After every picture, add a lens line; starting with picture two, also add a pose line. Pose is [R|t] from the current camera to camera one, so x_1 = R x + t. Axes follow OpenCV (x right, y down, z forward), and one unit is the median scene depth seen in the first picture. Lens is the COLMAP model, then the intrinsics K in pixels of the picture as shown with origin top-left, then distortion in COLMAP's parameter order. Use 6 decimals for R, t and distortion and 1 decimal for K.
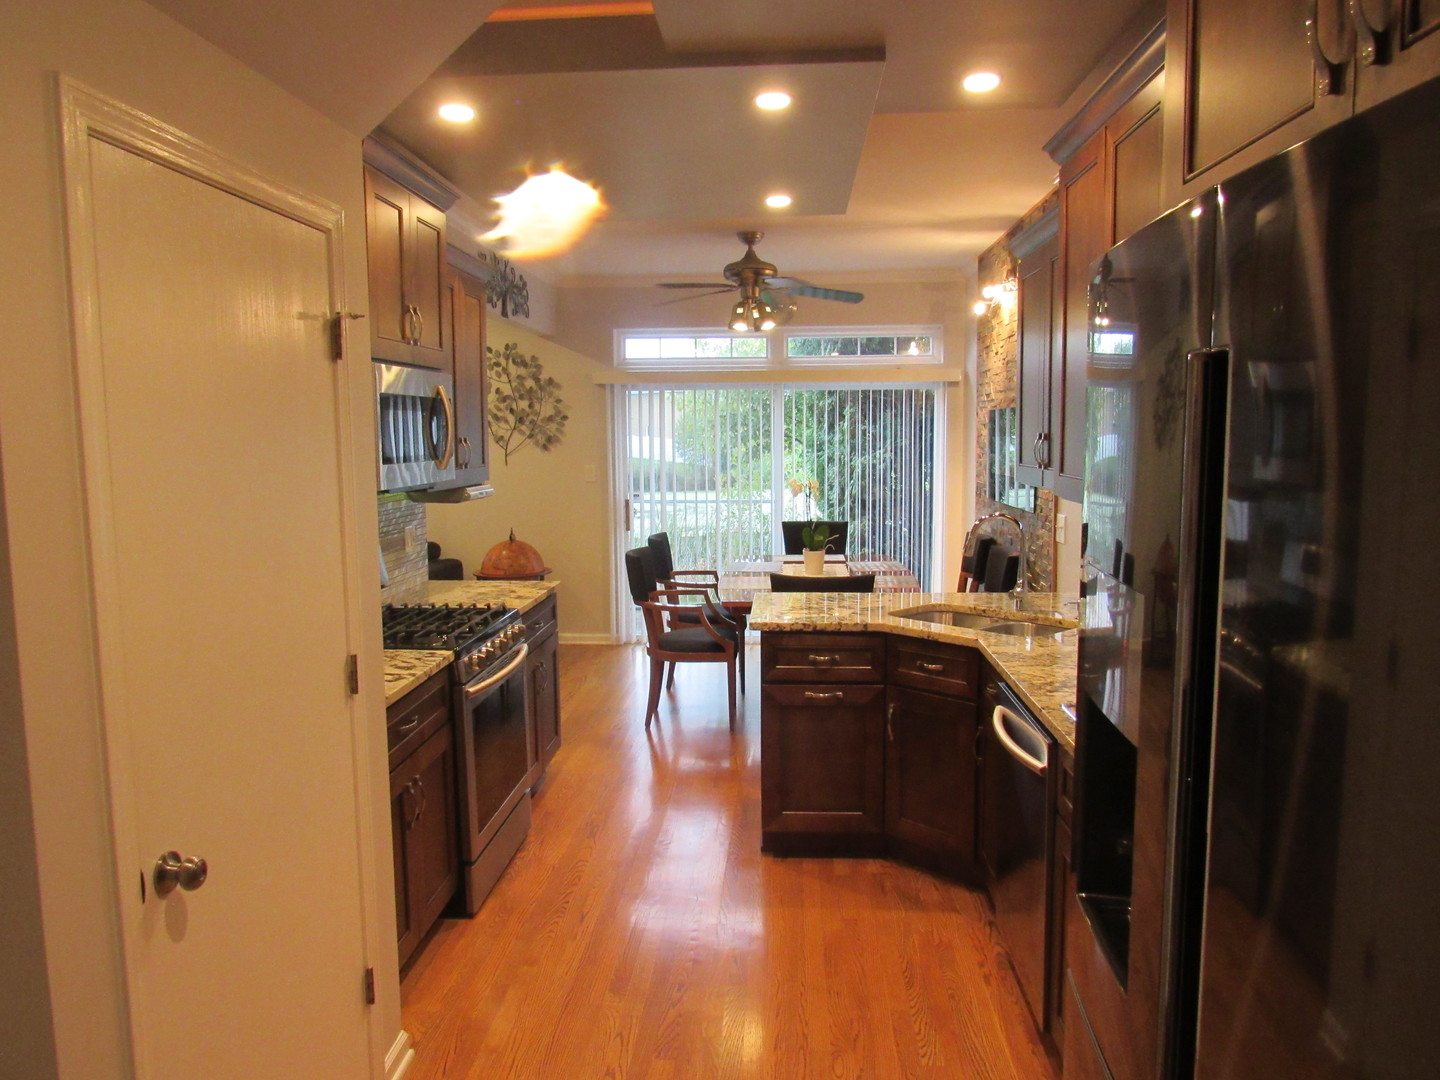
lens RADIAL K [[1031.7, 0, 720.0], [0, 1031.7, 540.0], [0, 0, 1]] dist [-0.029008, 0.005511]
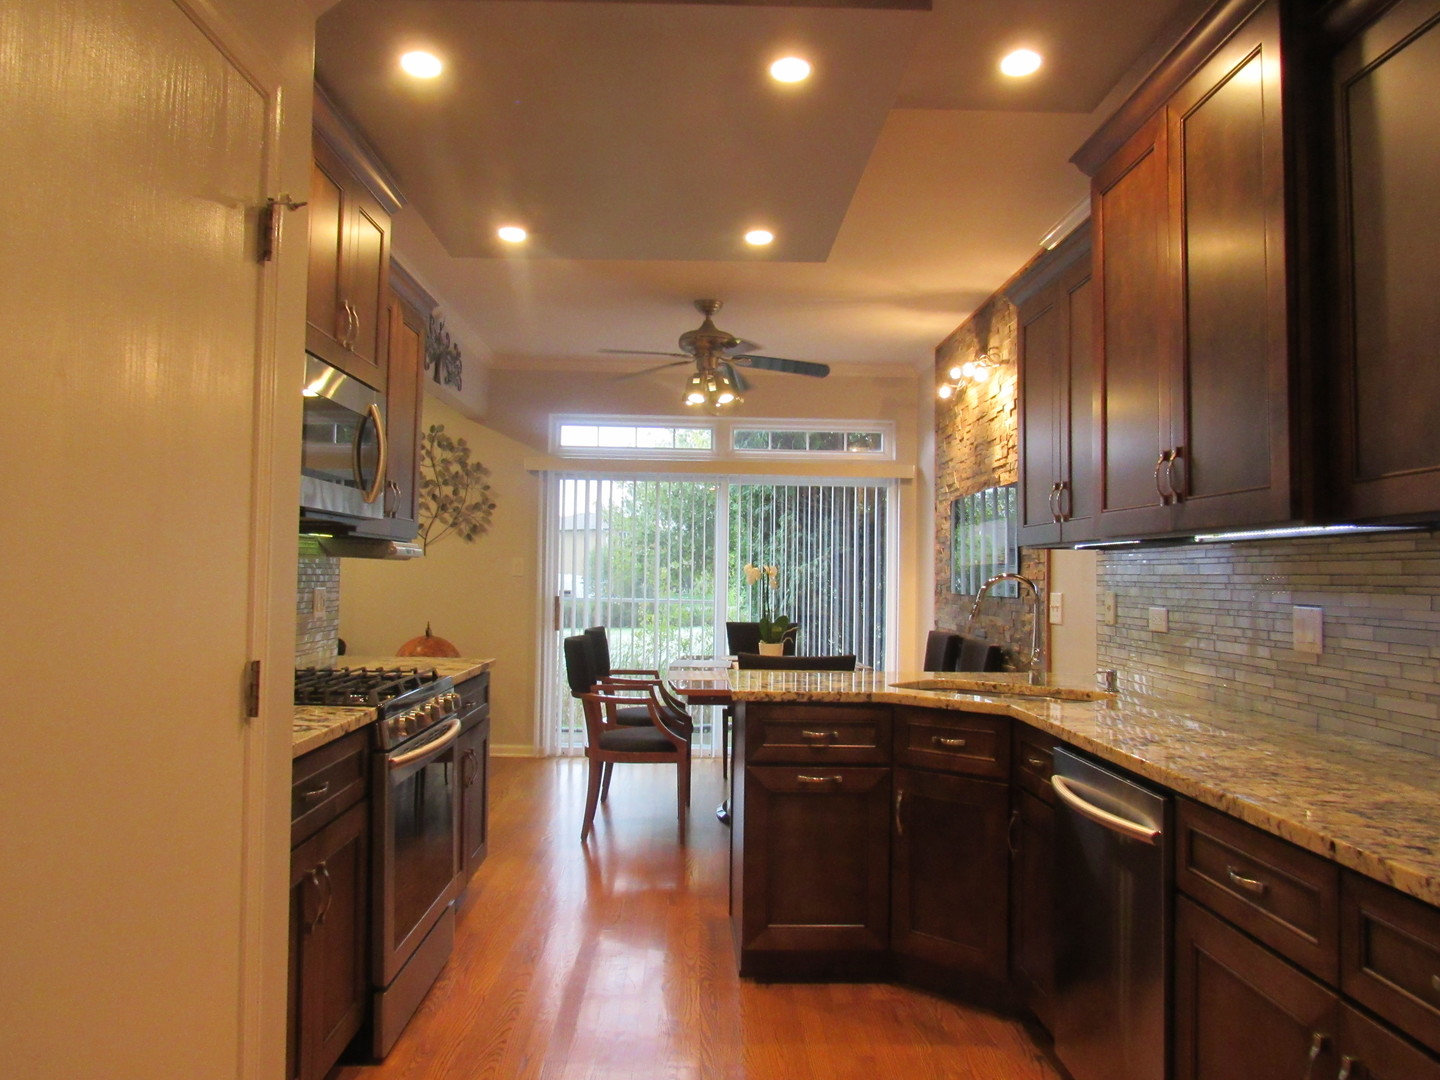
lens RADIAL K [[1031.7, 0, 720.0], [0, 1031.7, 540.0], [0, 0, 1]] dist [-0.029008, 0.005511]
pose [[0.995573, 0.026466, 0.090190, -0.039425], [-0.013775, 0.990263, -0.138526, 0.048158], [-0.092978, 0.136670, 0.986244, 0.098781]]
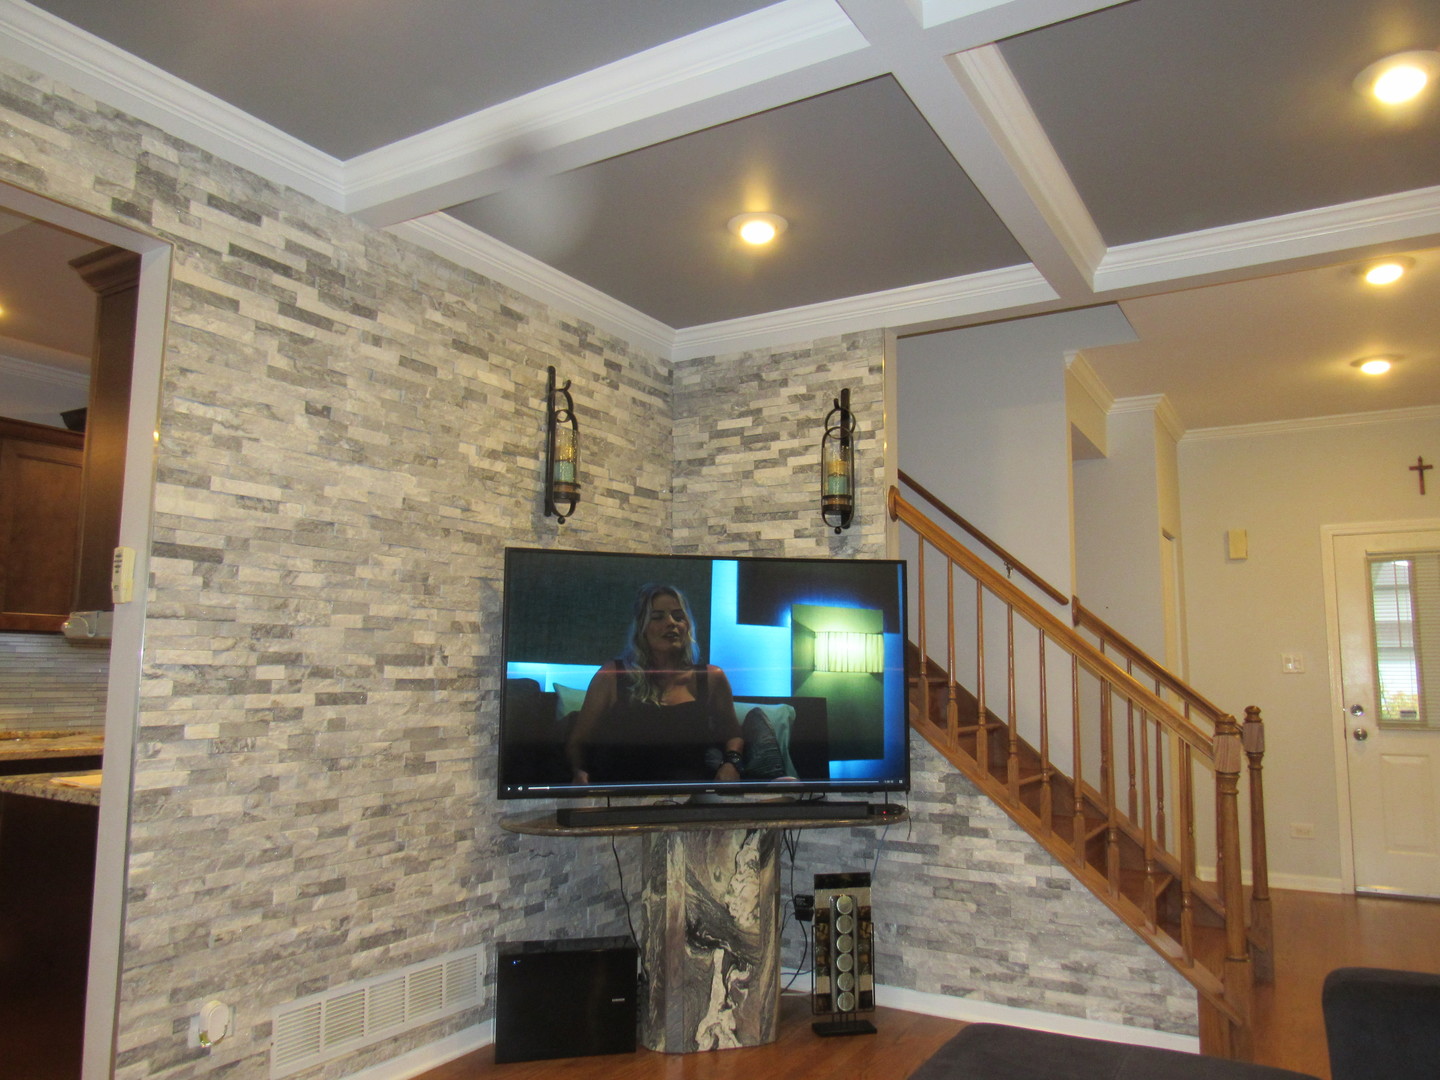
lens RADIAL K [[1036.0, 0, 716.3], [0, 1036.0, 542.4], [0, 0, 1]] dist [-0.028015, 0.008935]
pose [[-0.888691, 0.056480, 0.455015, -0.670857], [0.045820, 0.998356, -0.034433, -0.047323], [-0.456212, -0.009752, -0.889818, 1.106750]]
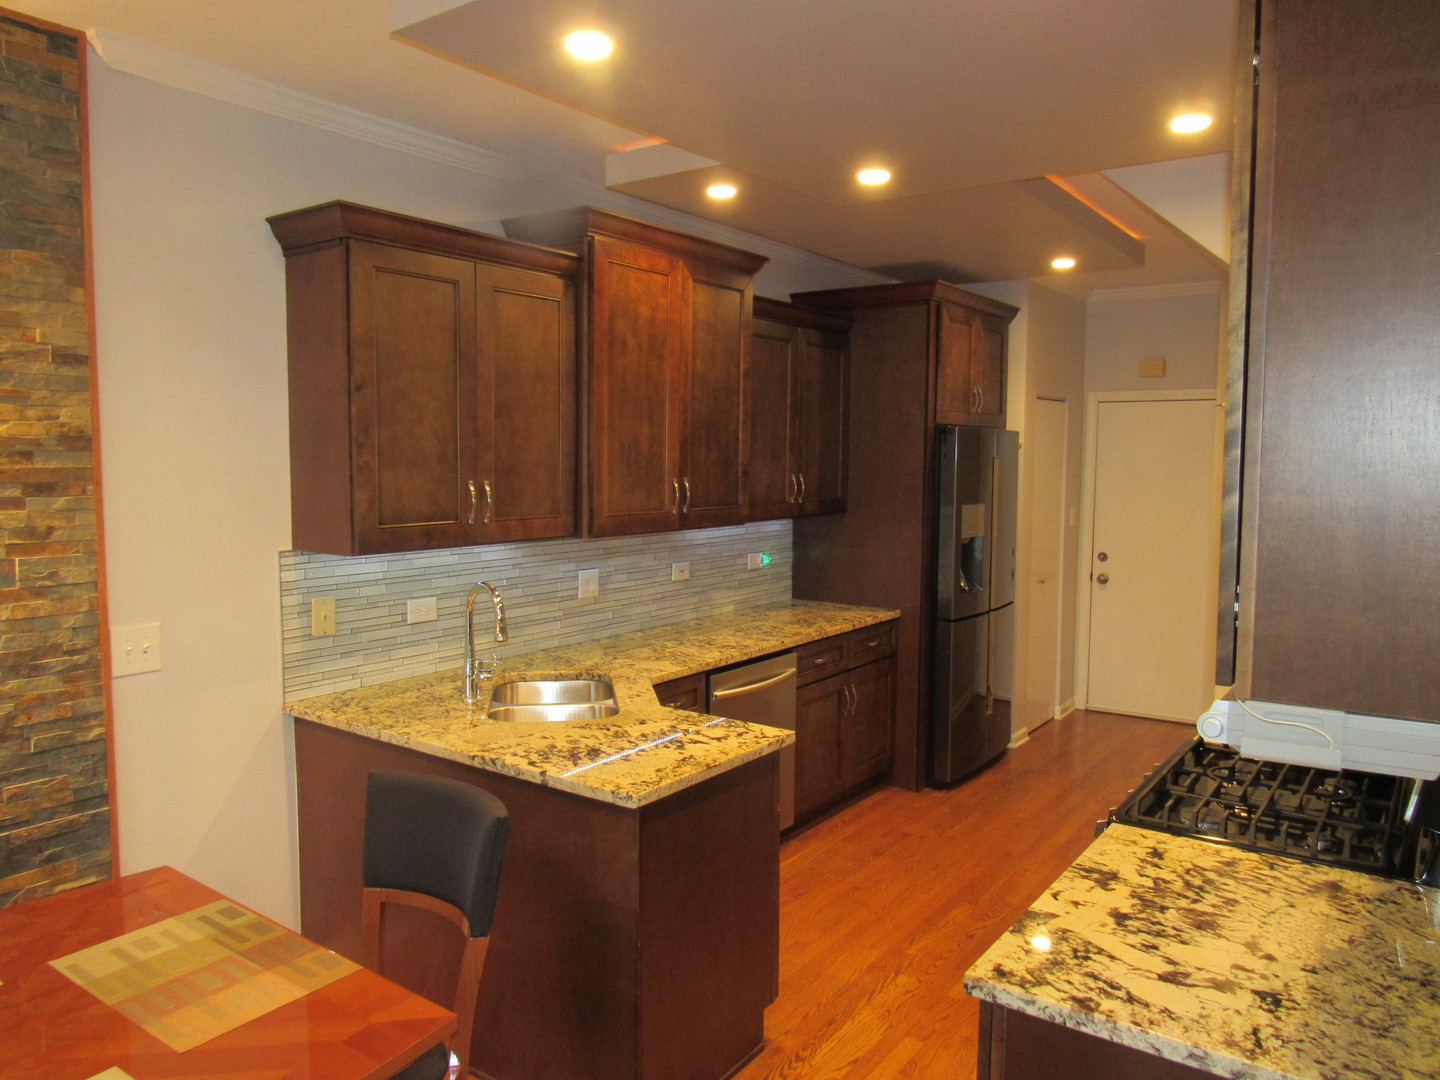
lens RADIAL K [[1028.6, 0, 719.4], [0, 1028.6, 542.0], [0, 0, 1]] dist [-0.030212, 0.006946]
pose [[-0.847294, -0.040616, 0.529569, -0.206858], [0.056860, 0.984405, 0.166475, -0.121276], [-0.528072, 0.171164, -0.831771, 1.056536]]
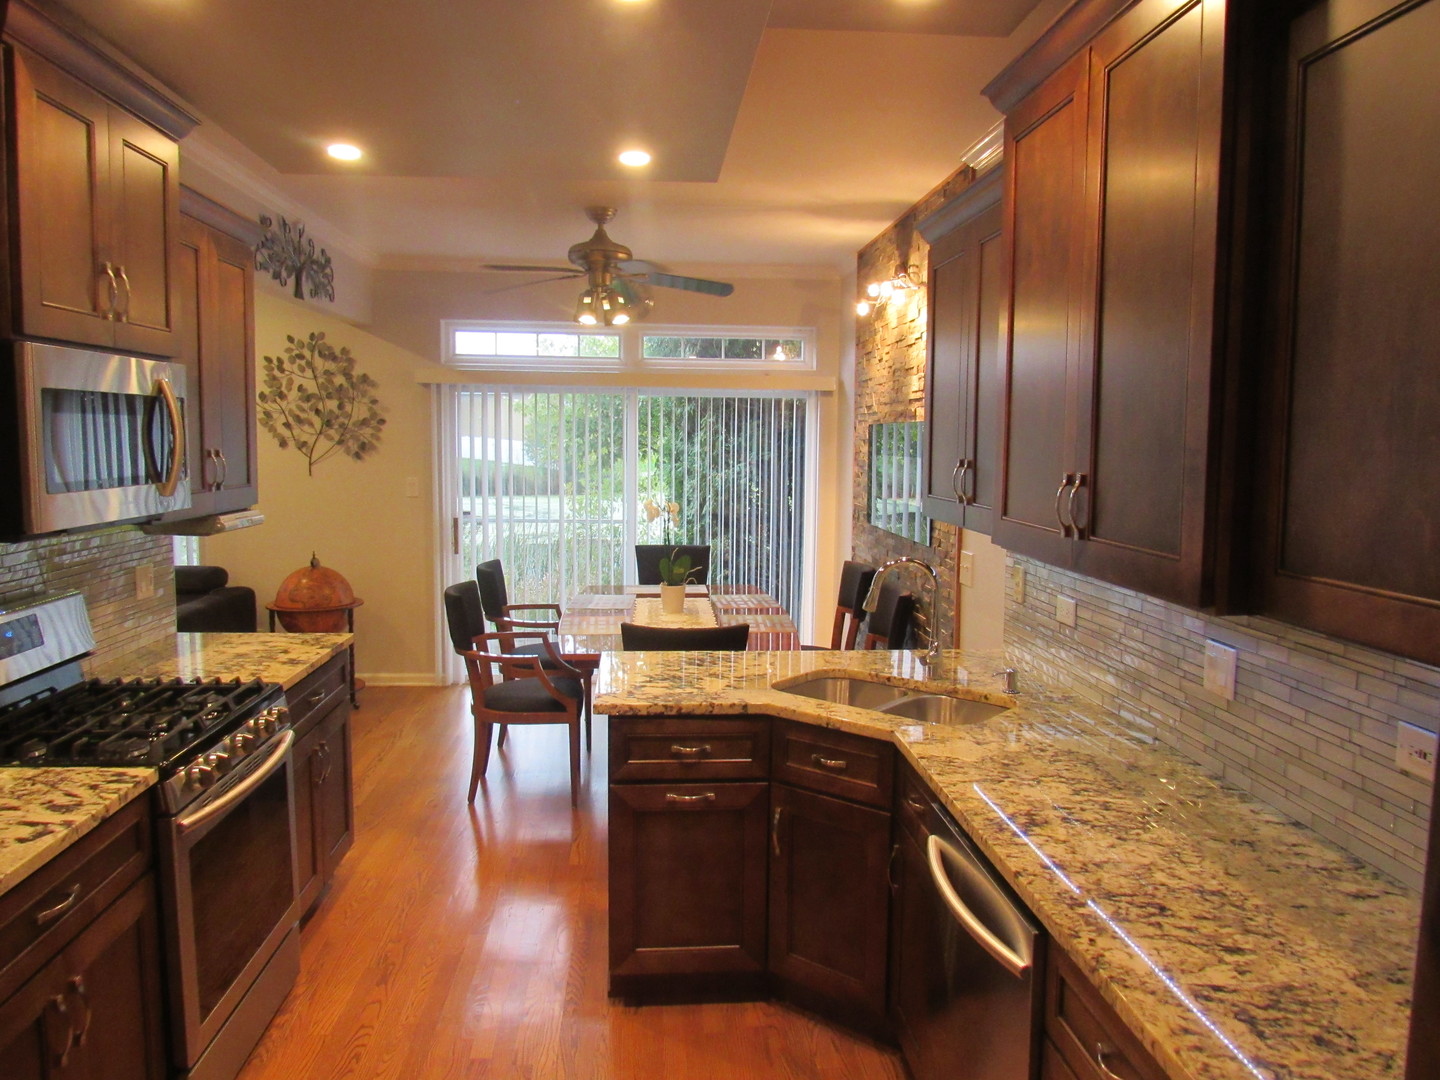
lens RADIAL K [[1031.7, 0, 720.0], [0, 1031.7, 540.0], [0, 0, 1]] dist [-0.029008, 0.005511]
pose [[0.989750, 0.005918, 0.142686, 0.007782], [-0.005381, 0.999977, -0.004144, -0.024212], [-0.142707, 0.003334, 0.989759, 0.153892]]
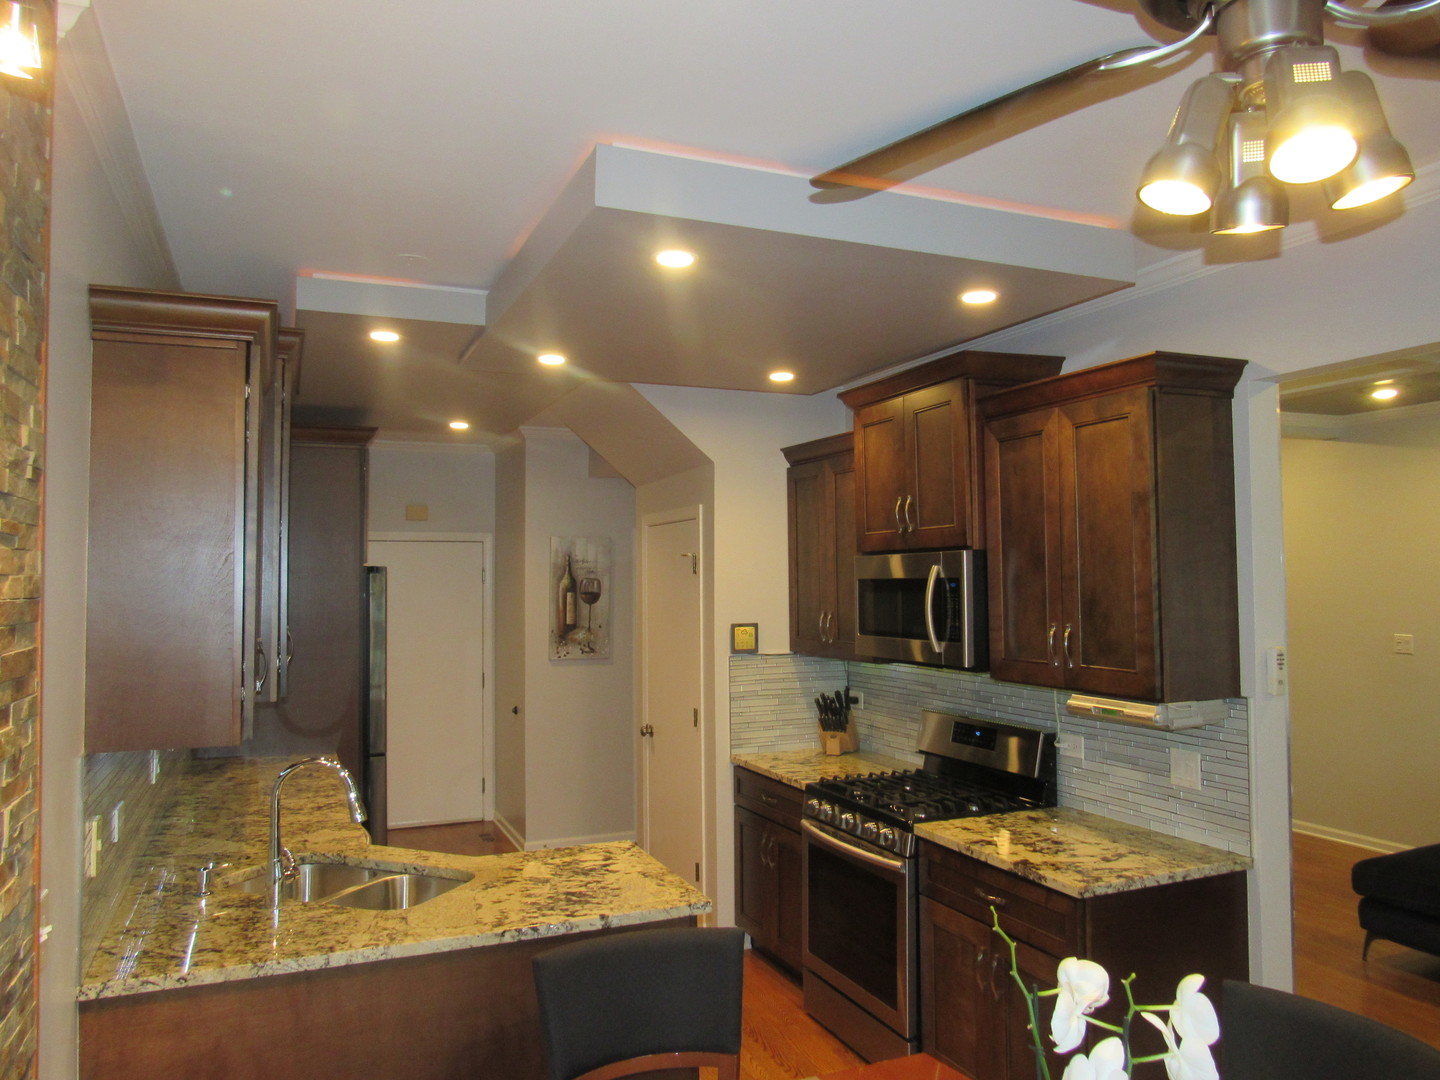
lens RADIAL K [[1031.7, 0, 720.0], [0, 1031.7, 540.0], [0, 0, 1]] dist [-0.029008, 0.005511]
pose [[-0.887700, -0.000821, -0.460422, 0.222536], [-0.027544, 0.998302, 0.051324, -0.138984], [0.459598, 0.058242, -0.886215, 1.146545]]
